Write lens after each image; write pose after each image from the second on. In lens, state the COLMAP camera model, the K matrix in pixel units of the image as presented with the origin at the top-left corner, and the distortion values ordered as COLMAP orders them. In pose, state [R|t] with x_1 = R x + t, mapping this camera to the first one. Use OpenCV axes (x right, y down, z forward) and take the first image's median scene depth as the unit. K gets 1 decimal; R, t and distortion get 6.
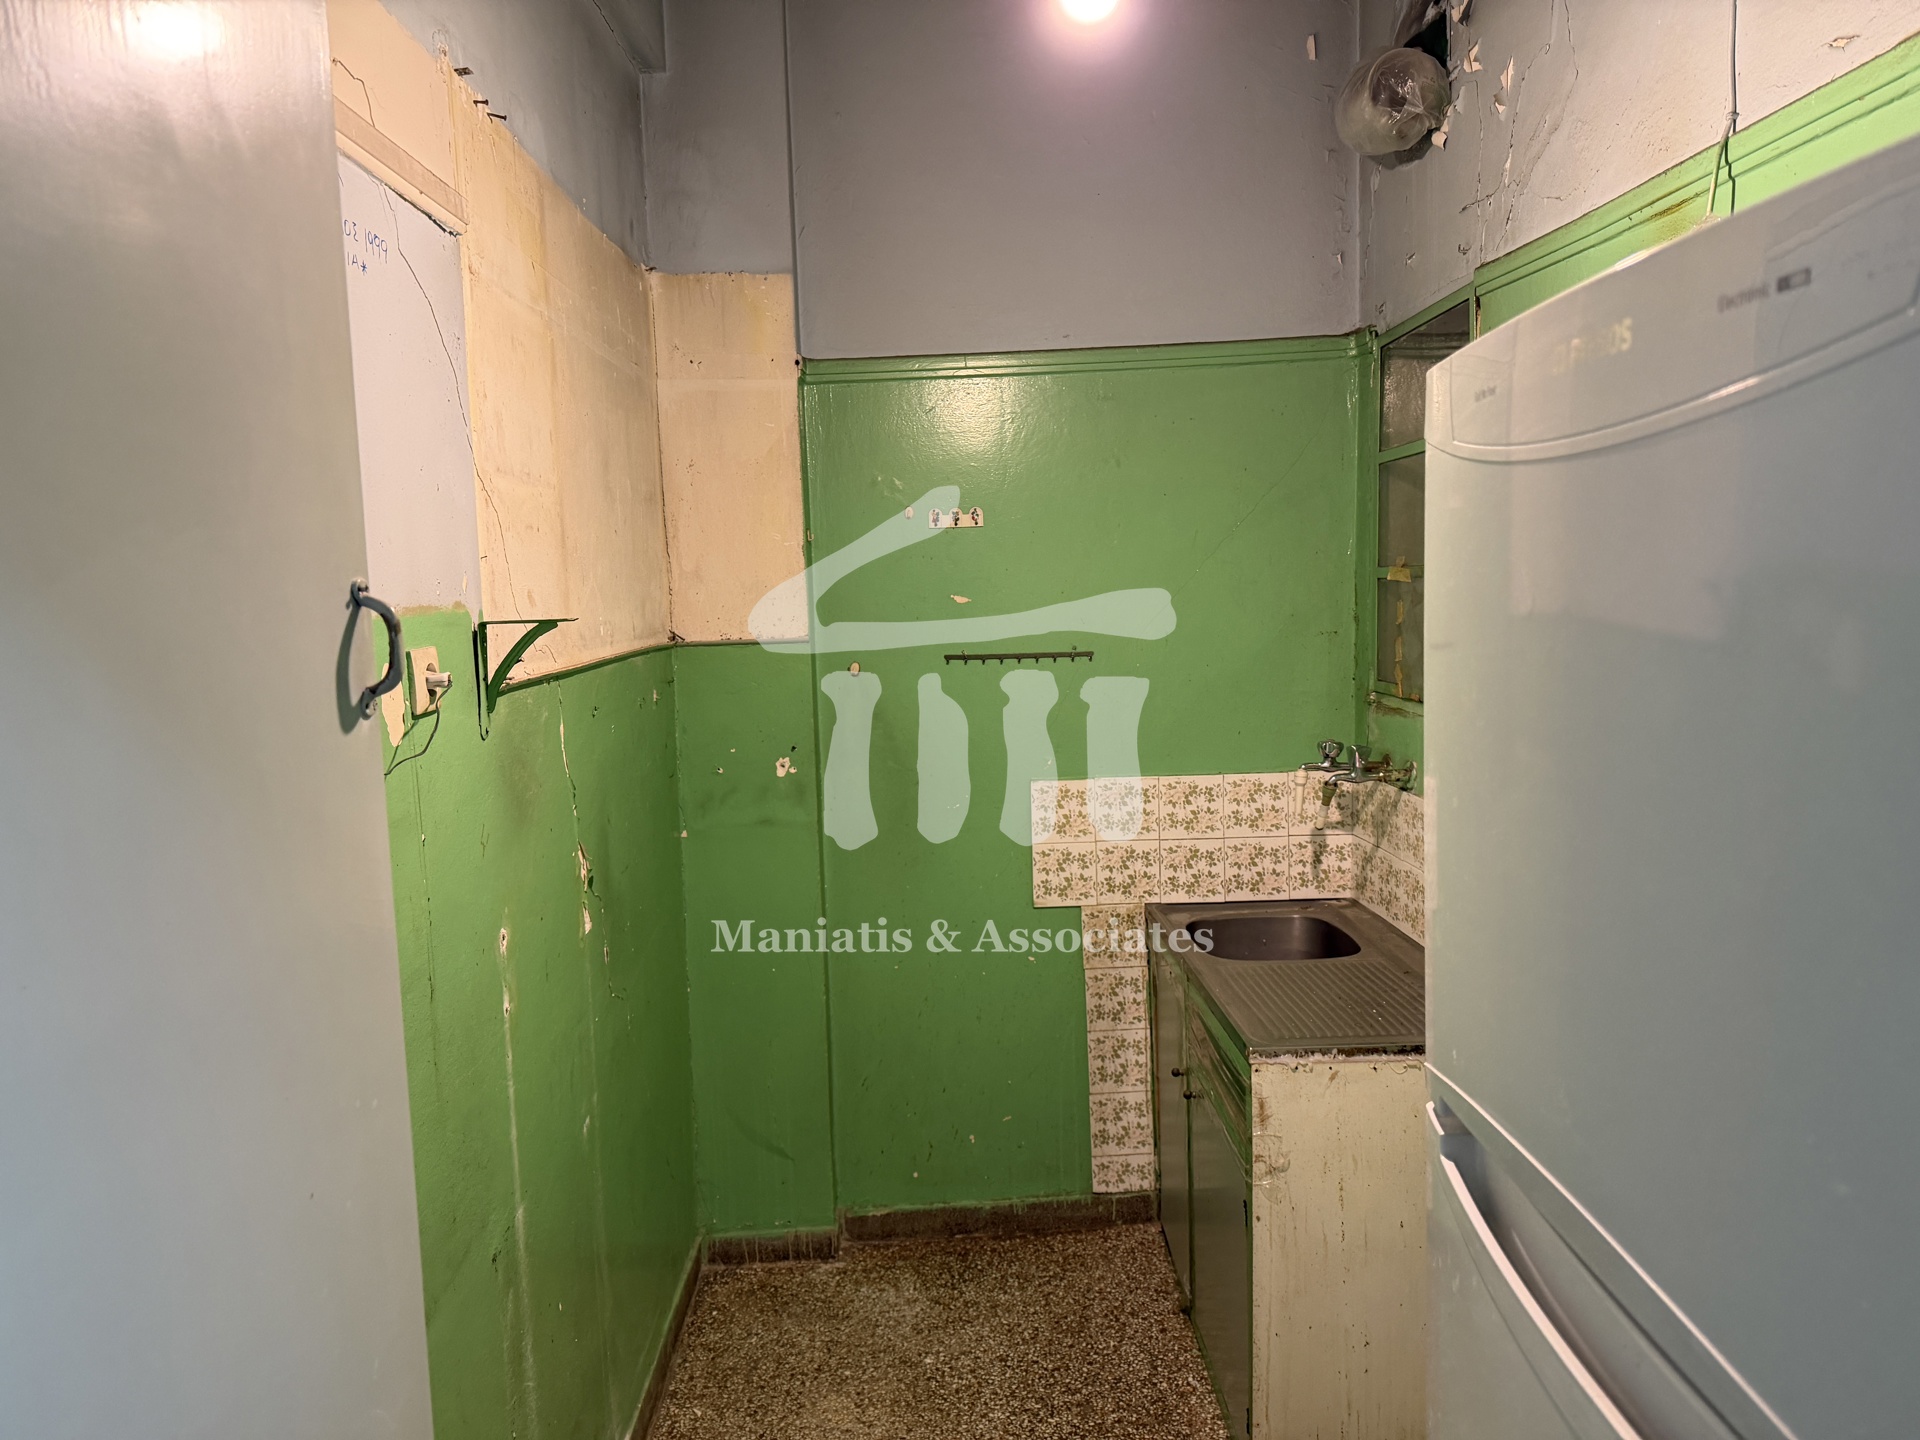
lens RADIAL K [[1348.3, 0, 975.1], [0, 1348.3, 706.7], [0, 0, 1]] dist [0.055203, -0.066335]
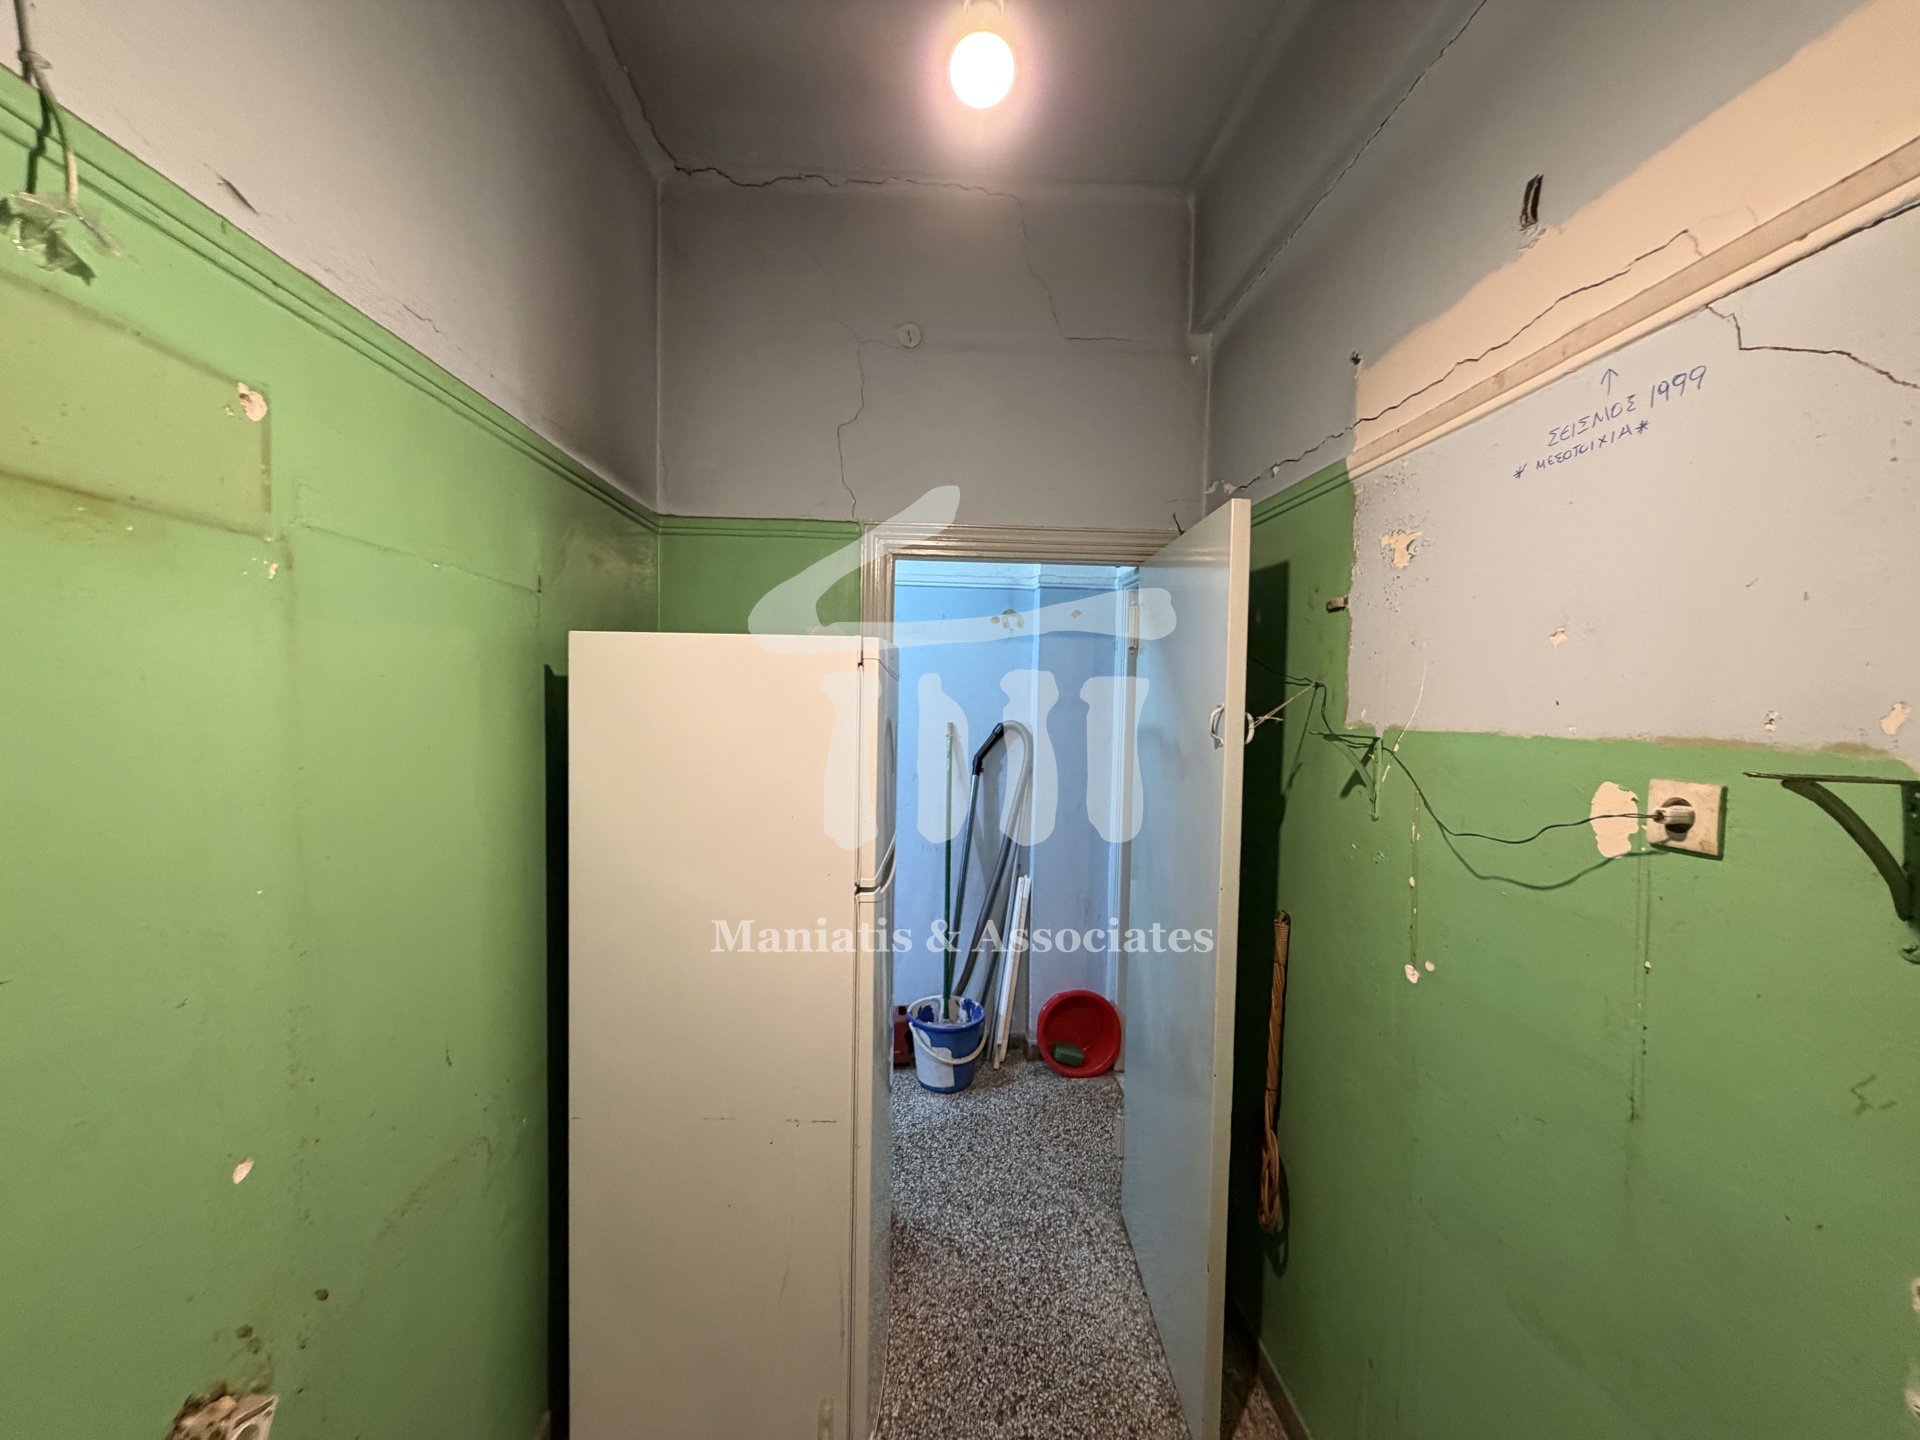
lens RADIAL K [[762.3, 0, 961.2], [0, 762.3, 726.6], [0, 0, 1]] dist [-0.000855, 0.000177]
pose [[-0.999894, 0.012367, -0.007653, 0.059208], [0.011219, 0.990756, 0.135194, -0.090871], [0.009254, 0.135094, -0.990790, 0.866688]]
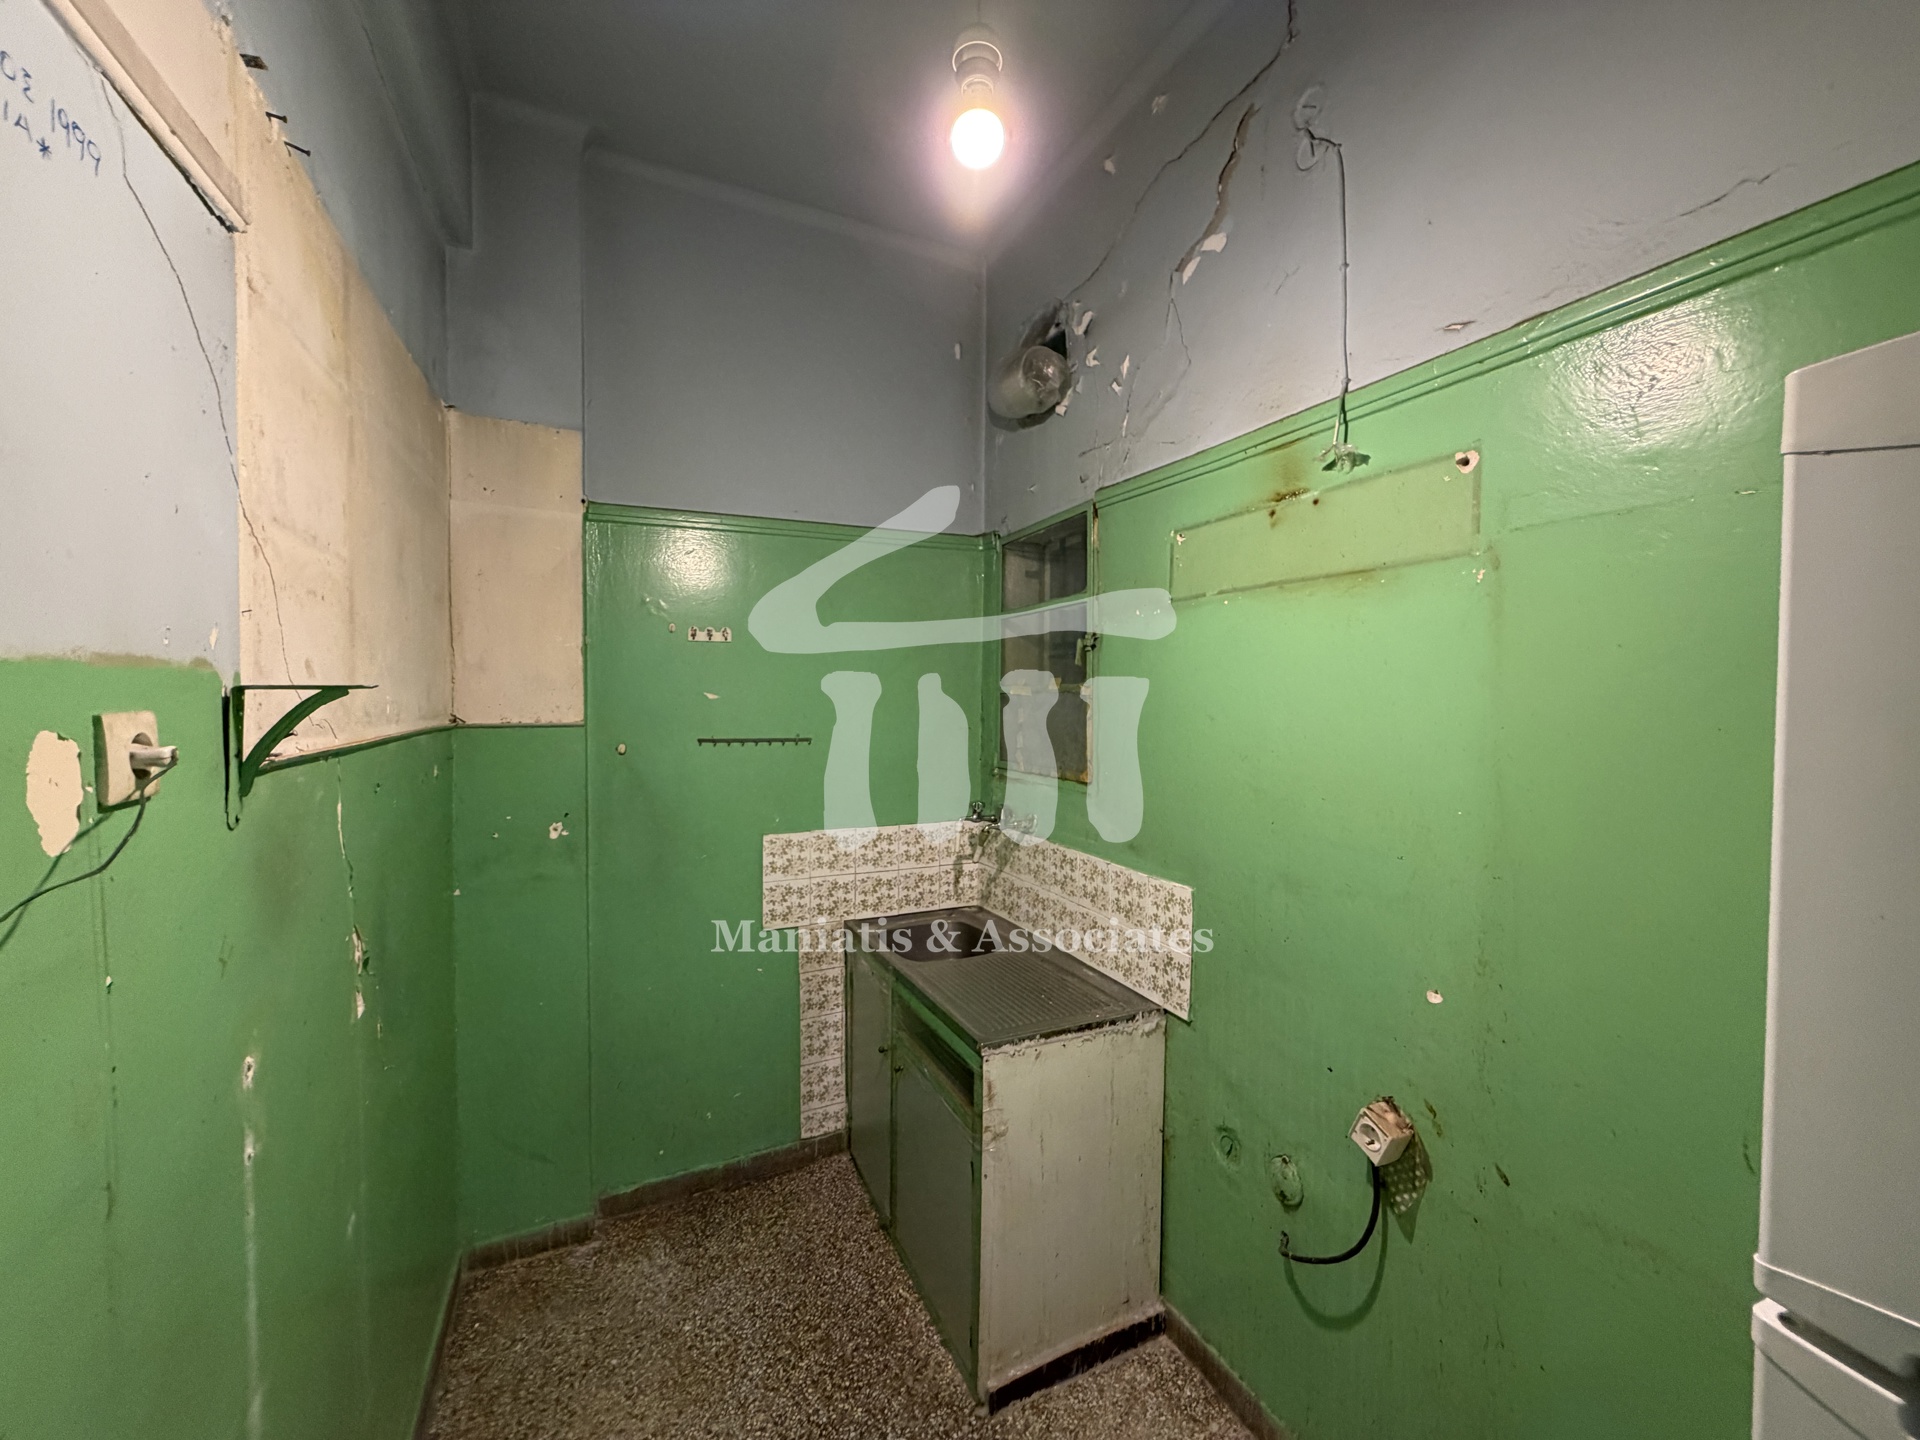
lens RADIAL K [[762.3, 0, 957.0], [0, 762.3, 720.8], [0, 0, 1]] dist [-0.000855, 0.000177]
pose [[0.920987, 0.024563, 0.388819, -0.090057], [0.002422, 0.997630, -0.068760, -0.005370], [-0.389587, 0.064269, 0.918745, 0.260177]]
